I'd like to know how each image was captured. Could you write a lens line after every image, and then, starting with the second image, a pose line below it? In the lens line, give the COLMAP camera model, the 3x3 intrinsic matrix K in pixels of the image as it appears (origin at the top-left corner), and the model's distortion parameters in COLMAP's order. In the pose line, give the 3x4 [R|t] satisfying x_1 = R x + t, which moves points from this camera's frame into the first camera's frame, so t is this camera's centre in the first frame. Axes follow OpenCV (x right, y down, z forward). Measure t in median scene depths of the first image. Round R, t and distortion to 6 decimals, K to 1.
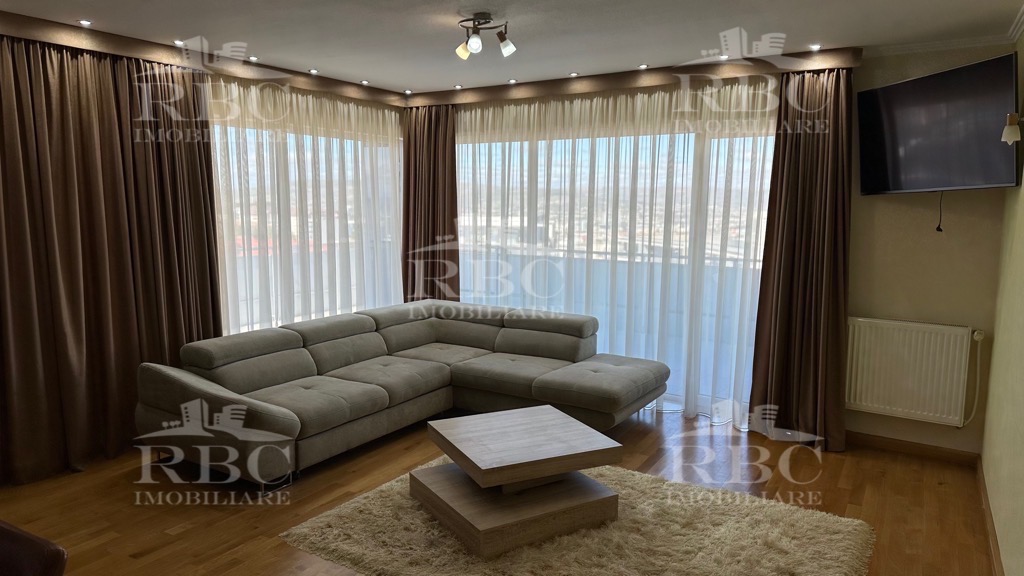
lens RADIAL K [[700.9, 0, 512.0], [0, 700.9, 288.0], [0, 0, 1]] dist [0.120743, -0.179243]
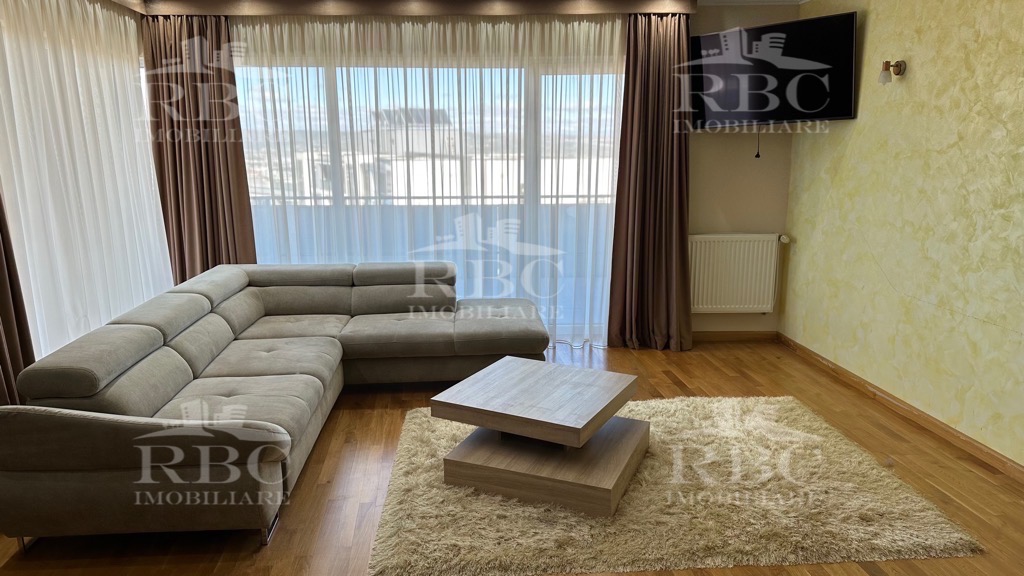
lens RADIAL K [[700.9, 0, 512.0], [0, 700.9, 288.0], [0, 0, 1]] dist [0.120743, -0.179243]
pose [[0.816194, -0.131497, 0.562615, -0.393695], [0.087876, 0.990681, 0.104063, -0.018189], [-0.571056, -0.035496, 0.820143, 0.195686]]
